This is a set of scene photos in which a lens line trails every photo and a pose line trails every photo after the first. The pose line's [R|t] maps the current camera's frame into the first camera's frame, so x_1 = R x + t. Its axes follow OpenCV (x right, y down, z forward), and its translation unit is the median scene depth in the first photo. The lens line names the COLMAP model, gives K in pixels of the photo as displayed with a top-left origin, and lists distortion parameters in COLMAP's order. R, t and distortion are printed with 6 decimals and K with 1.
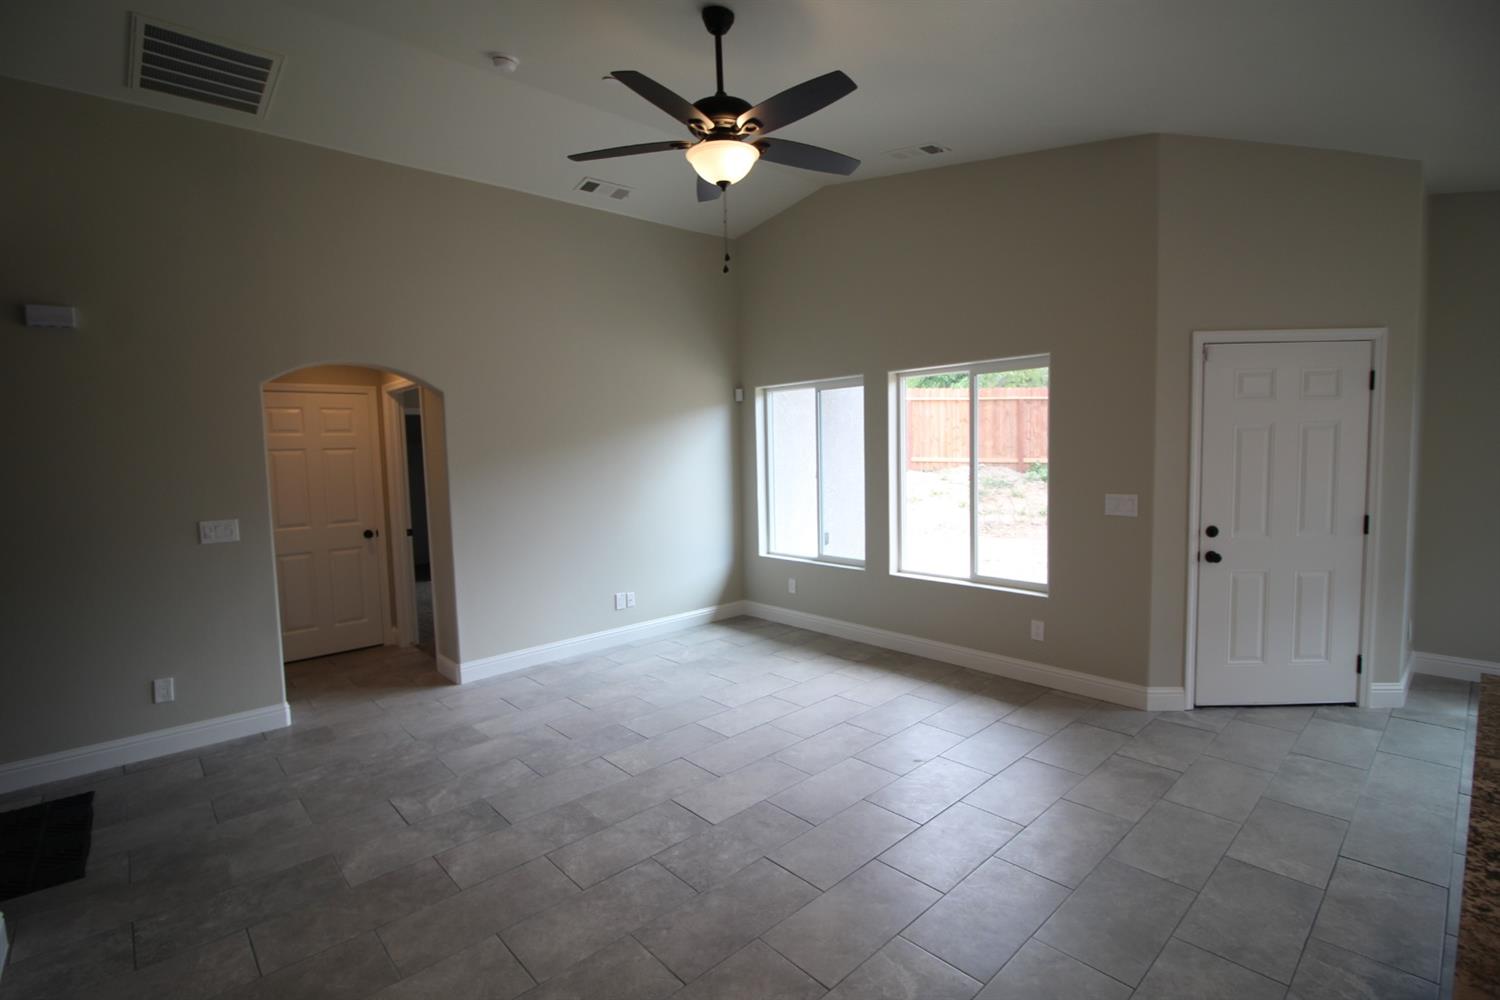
lens RADIAL K [[705.1, 0, 743.5], [0, 705.1, 498.0], [0, 0, 1]] dist [0.002410, -0.013995]
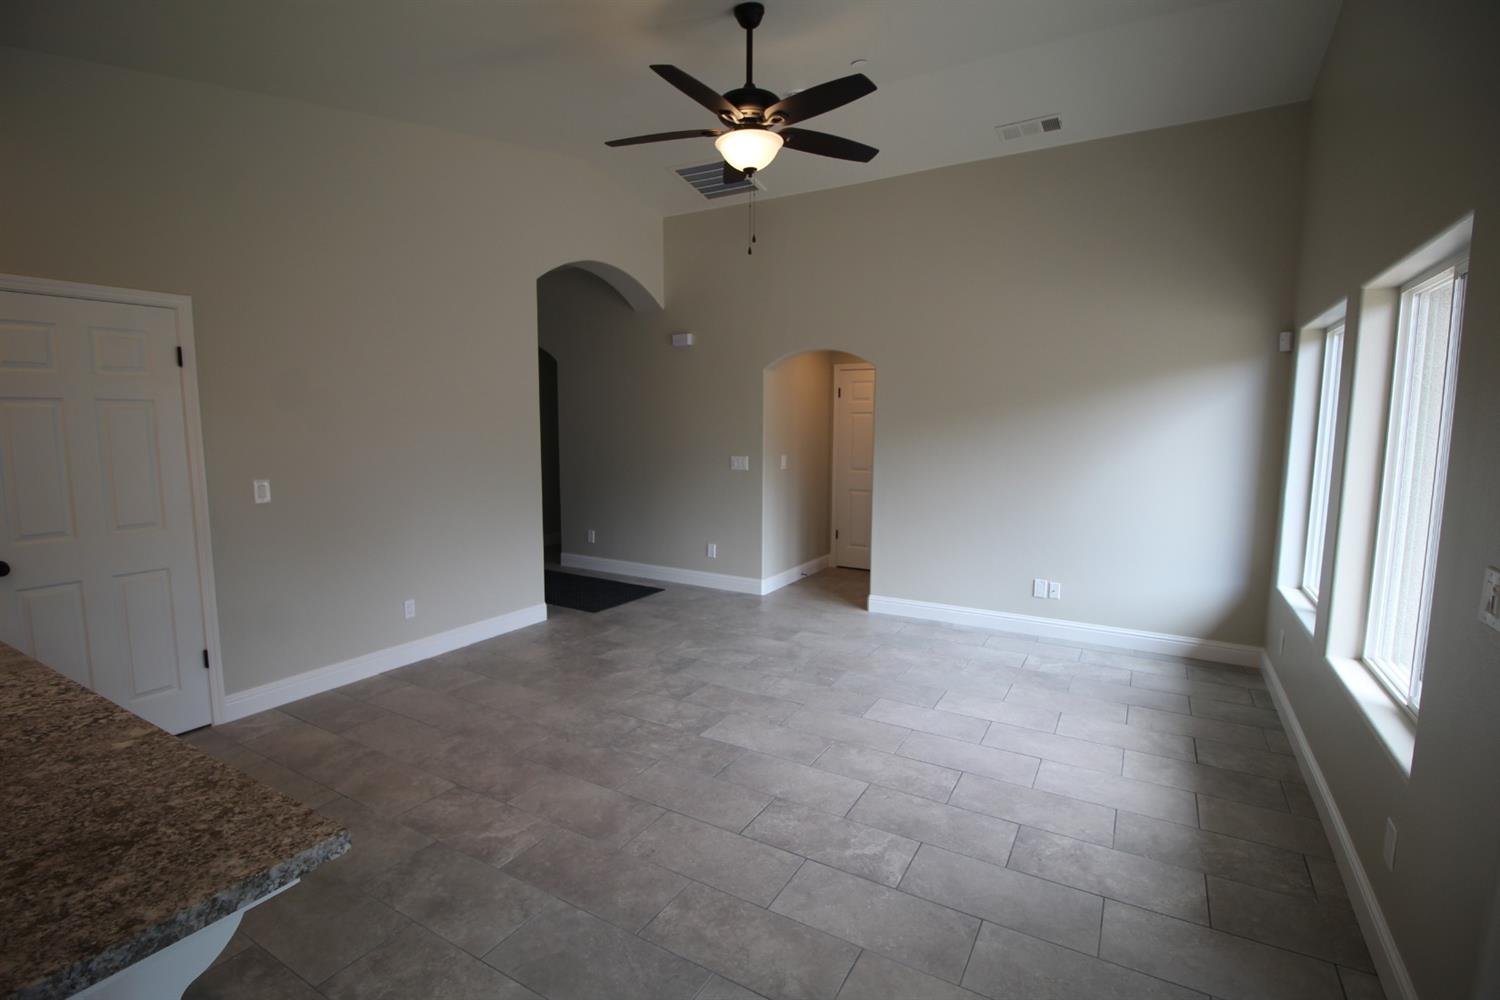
lens RADIAL K [[705.1, 0, 743.5], [0, 705.1, 498.0], [0, 0, 1]] dist [0.002410, -0.013995]
pose [[0.282299, 0.132207, -0.950173, 0.801699], [-0.079705, 0.990266, 0.114104, -0.057622], [0.956009, 0.043522, 0.290089, 0.536547]]
